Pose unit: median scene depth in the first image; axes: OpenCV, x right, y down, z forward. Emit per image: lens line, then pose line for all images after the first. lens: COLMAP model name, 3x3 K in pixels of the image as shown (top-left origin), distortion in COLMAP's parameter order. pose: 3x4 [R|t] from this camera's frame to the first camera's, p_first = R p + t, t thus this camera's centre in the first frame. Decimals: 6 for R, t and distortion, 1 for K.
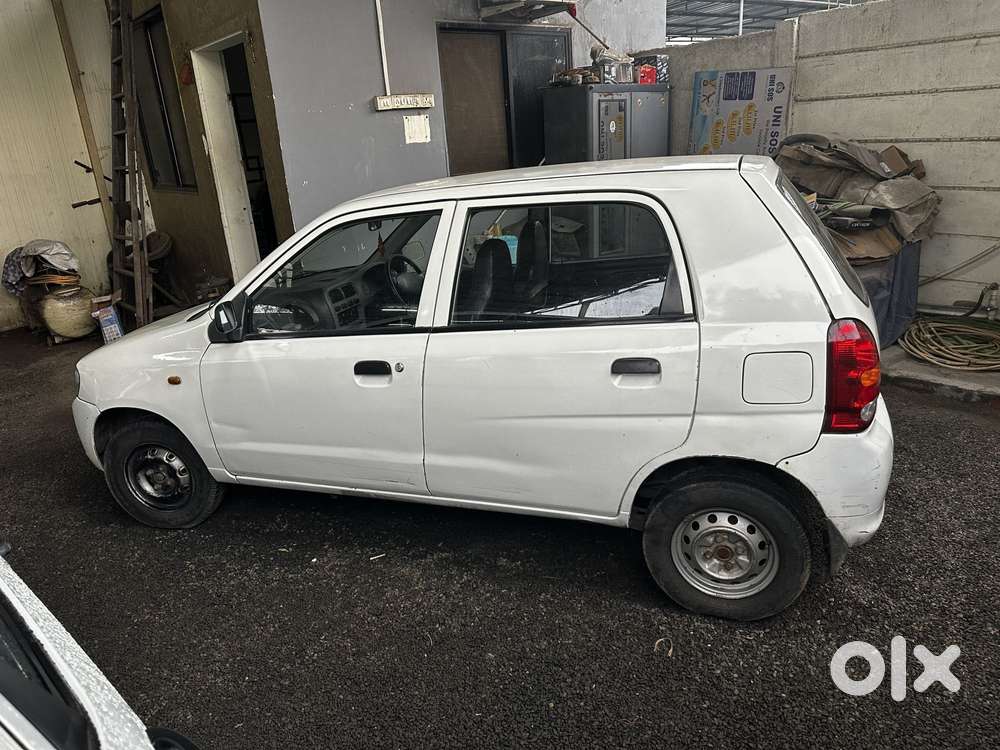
lens RADIAL K [[709.5, 0, 502.3], [0, 709.5, 395.9], [0, 0, 1]] dist [0.024154, -0.035003]
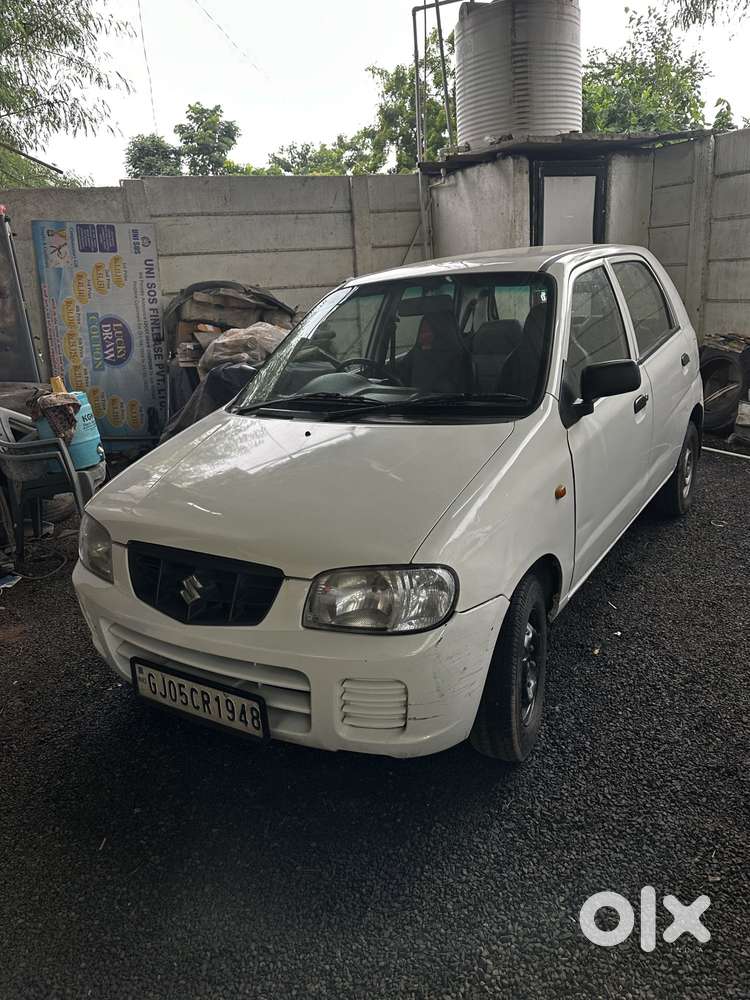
lens RADIAL K [[716.5, 0, 375.1], [0, 716.5, 500.4], [0, 0, 1]] dist [0.004248, -0.007622]
pose [[0.262752, -0.237947, 0.935063, -1.232266], [0.378922, 0.916701, 0.126797, -0.194013], [-0.887344, 0.321000, 0.331029, 0.997922]]
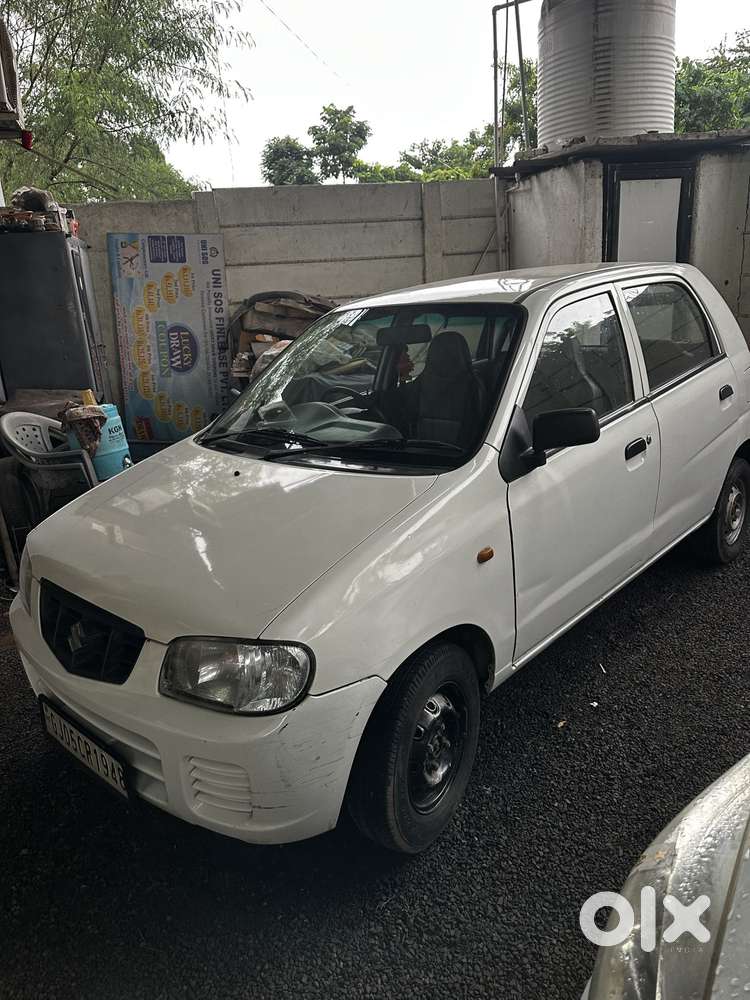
lens RADIAL K [[714.0, 0, 377.8], [0, 714.0, 496.2], [0, 0, 1]] dist [0.014075, -0.024086]
pose [[0.425060, -0.221058, 0.877757, -1.093107], [0.347024, 0.935422, 0.067532, -0.166009], [-0.836002, 0.275897, 0.474323, 0.812940]]
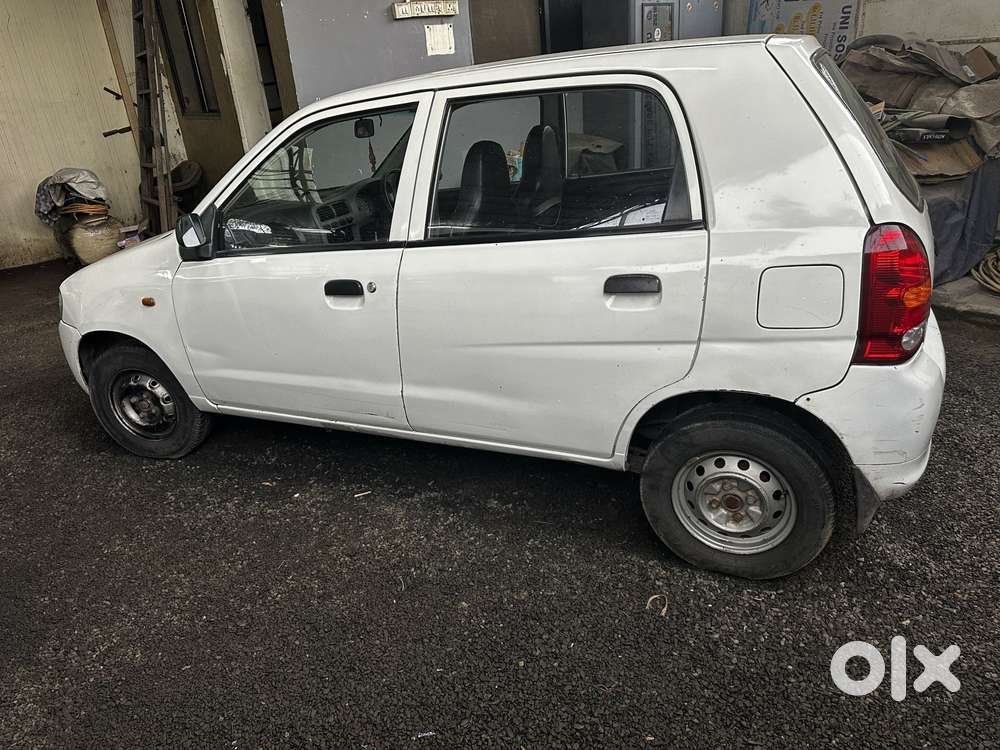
lens RADIAL K [[705.3, 0, 496.0], [0, 705.3, 391.9], [0, 0, 1]] dist [0.030866, -0.040104]
pose [[0.995910, 0.018774, -0.088383, 0.083152], [-0.011988, 0.996983, 0.076690, 0.019650], [0.089556, -0.075316, 0.993130, 0.105884]]
